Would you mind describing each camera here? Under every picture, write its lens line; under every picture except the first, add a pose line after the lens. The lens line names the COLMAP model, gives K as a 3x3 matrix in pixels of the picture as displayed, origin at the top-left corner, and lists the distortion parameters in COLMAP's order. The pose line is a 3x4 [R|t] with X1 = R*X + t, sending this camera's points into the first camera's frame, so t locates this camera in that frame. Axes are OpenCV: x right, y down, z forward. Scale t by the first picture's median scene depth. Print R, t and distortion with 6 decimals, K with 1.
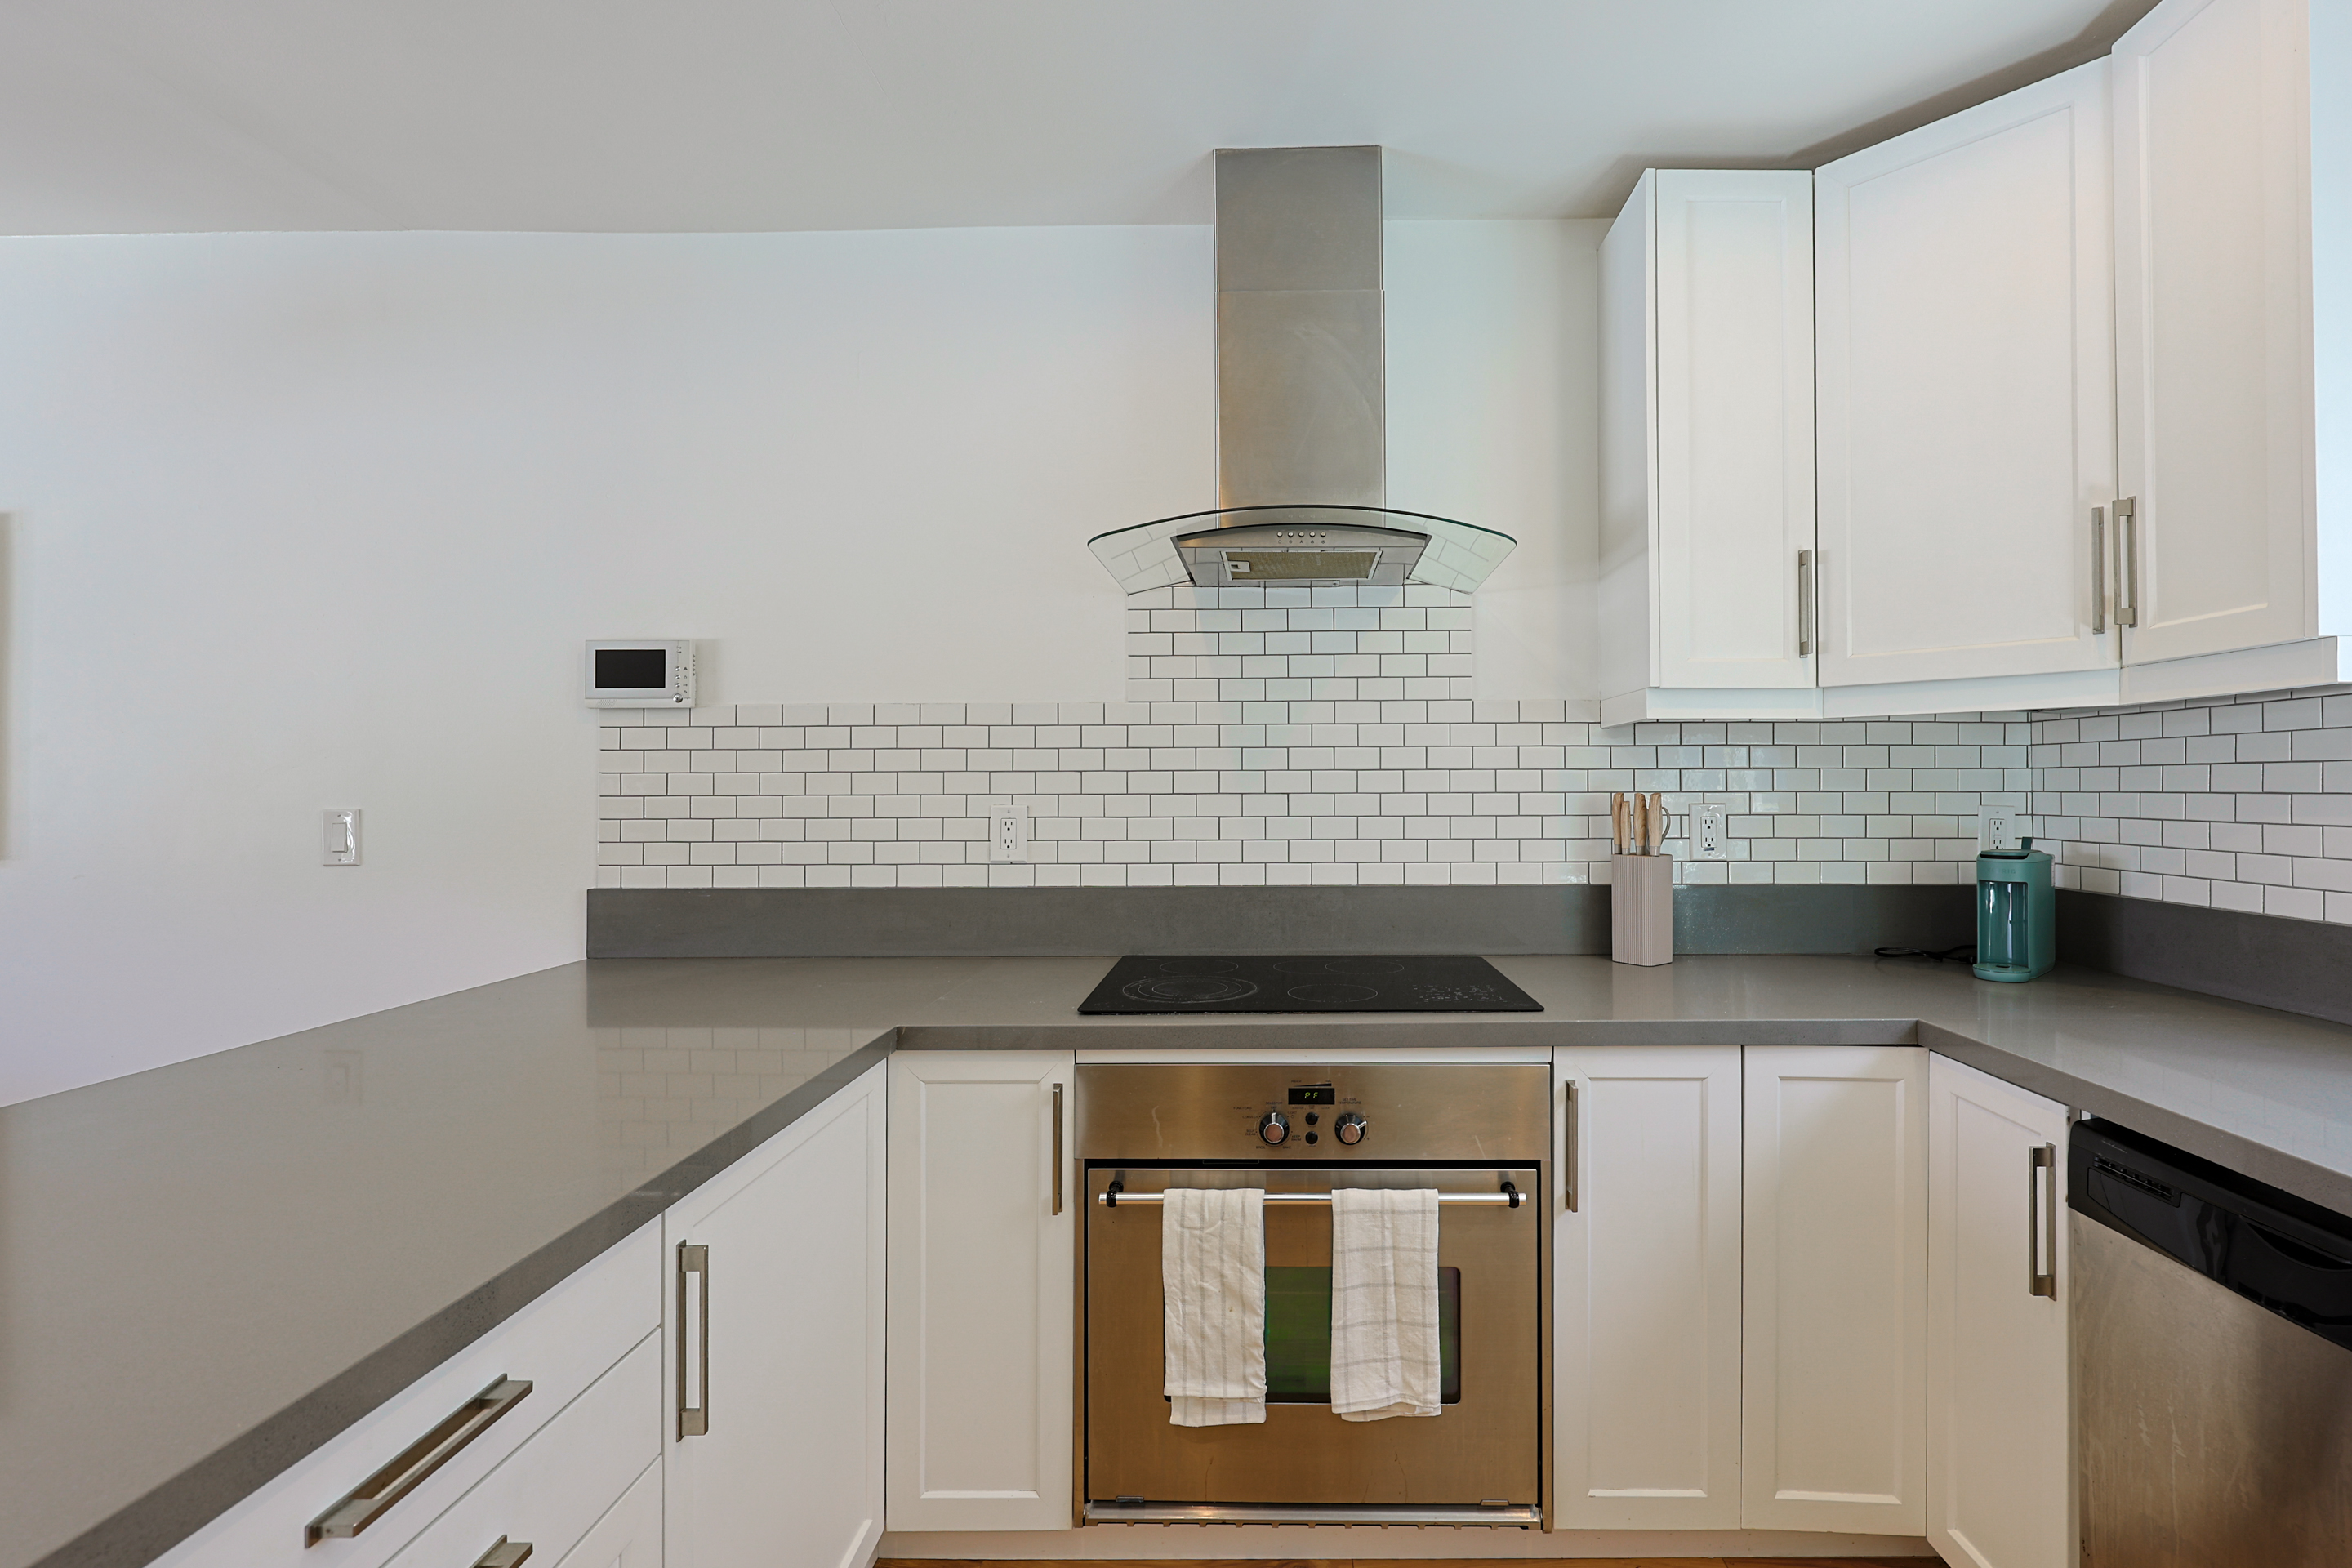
lens RADIAL K [[1047.9, 0, 1271.9], [0, 1047.9, 780.9], [0, 0, 1]] dist [-0.000521, 0.001749]
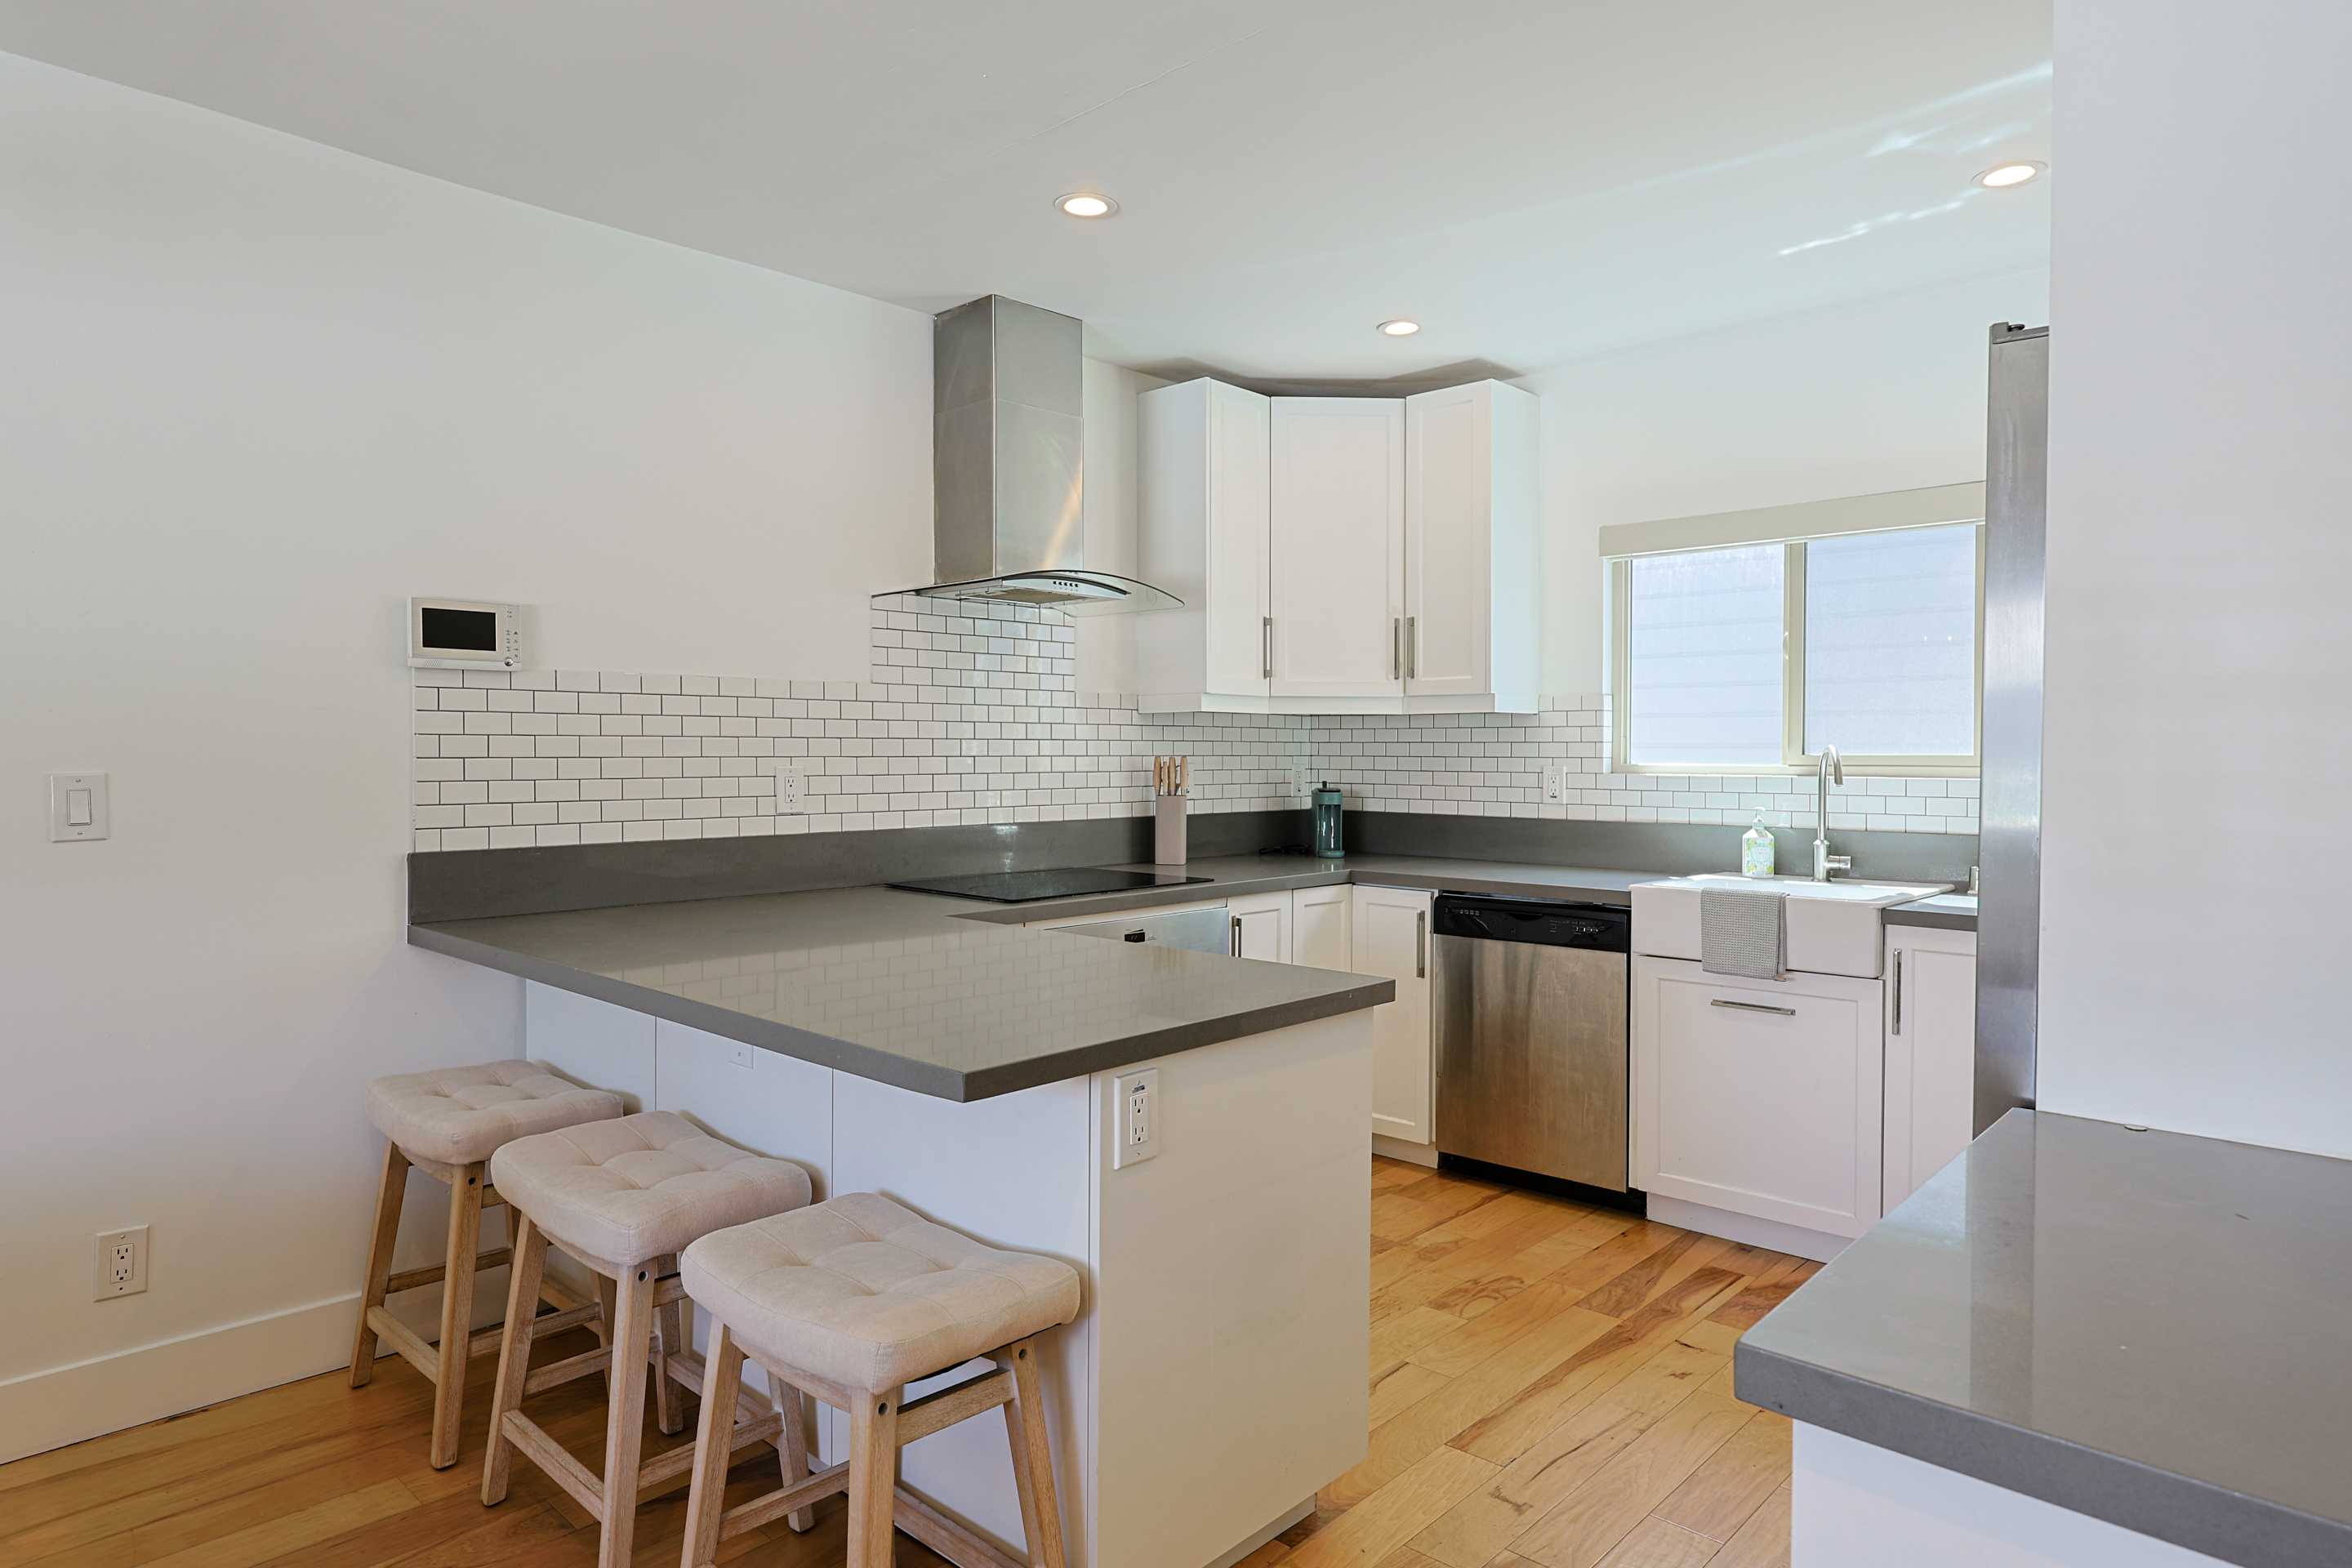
lens RADIAL K [[1384.9, 0, 1177.0], [0, 1384.9, 785.8], [0, 0, 1]] dist [0.004088, -0.000912]
pose [[0.676953, -0.013995, 0.735893, -1.121027], [-0.009794, 0.999559, 0.028018, -0.002590], [-0.735961, -0.026175, 0.676518, -0.394212]]
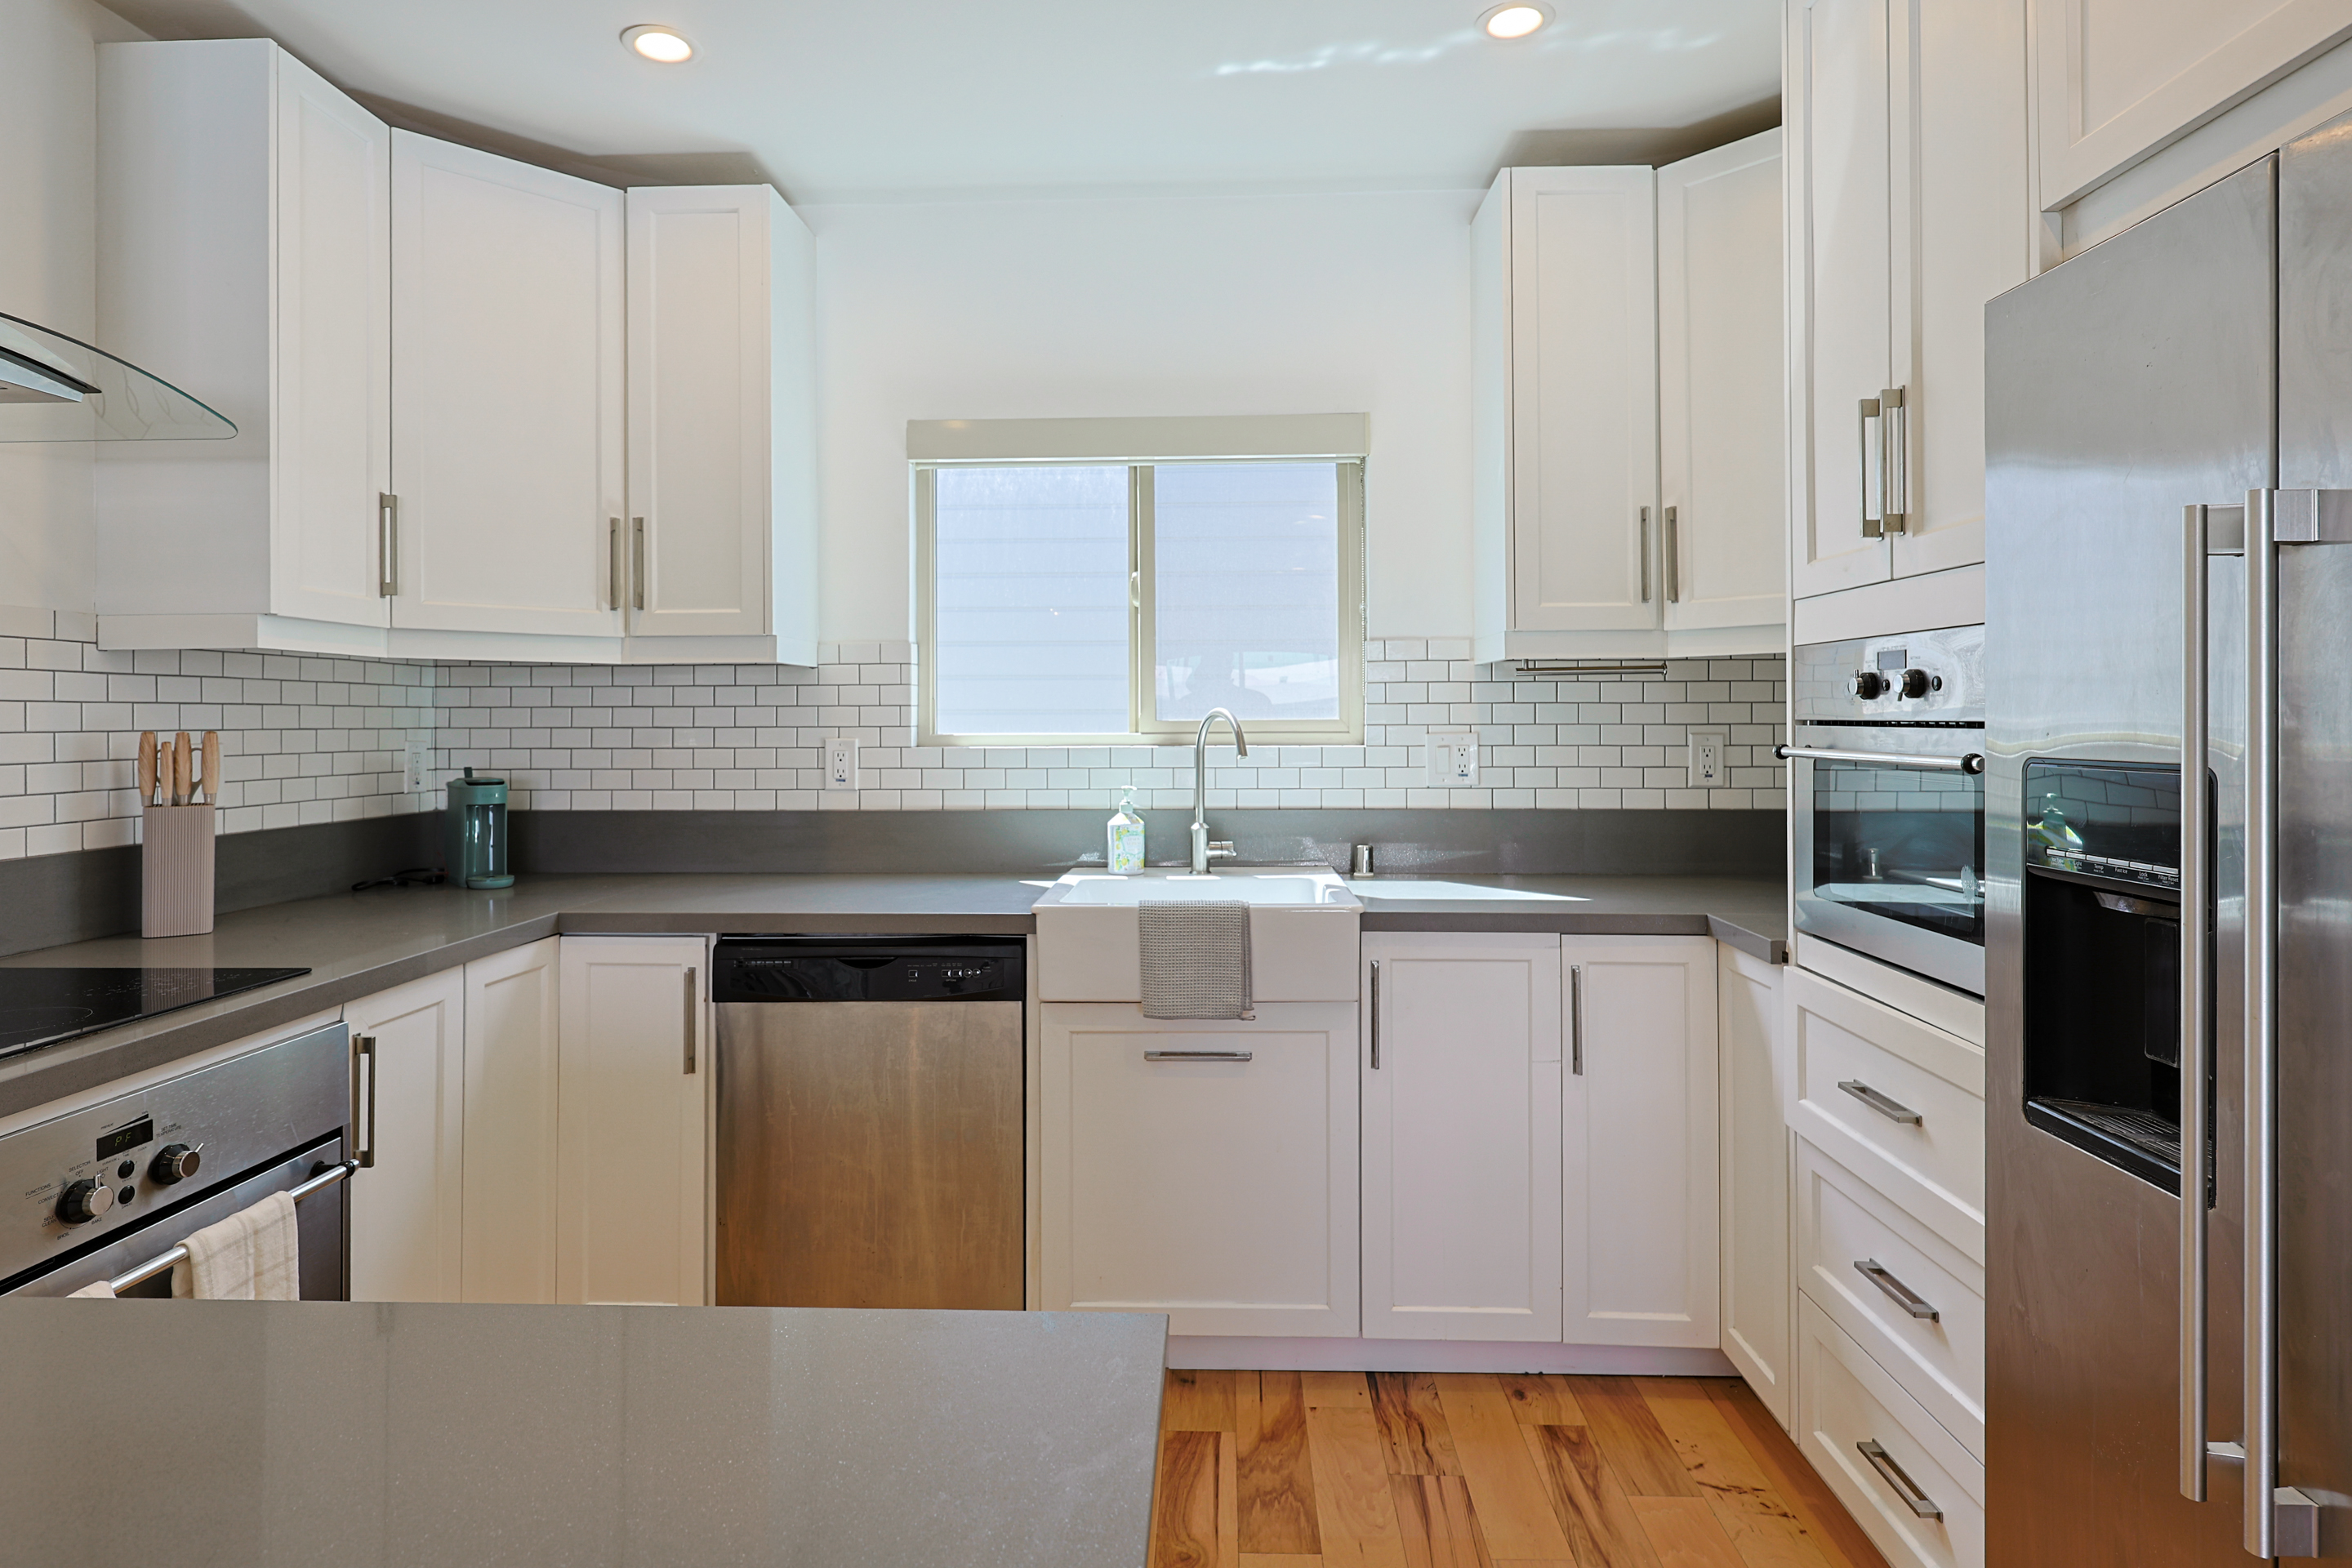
lens RADIAL K [[1274.3, 0, 1176.6], [0, 1274.3, 706.9], [0, 0, 1]] dist [-0.000434, 0.003506]
pose [[0.030240, 0.011741, 0.999474, -0.618980], [-0.002562, 0.999929, -0.011669, 0.001393], [-0.999539, -0.002207, 0.030268, 0.163883]]
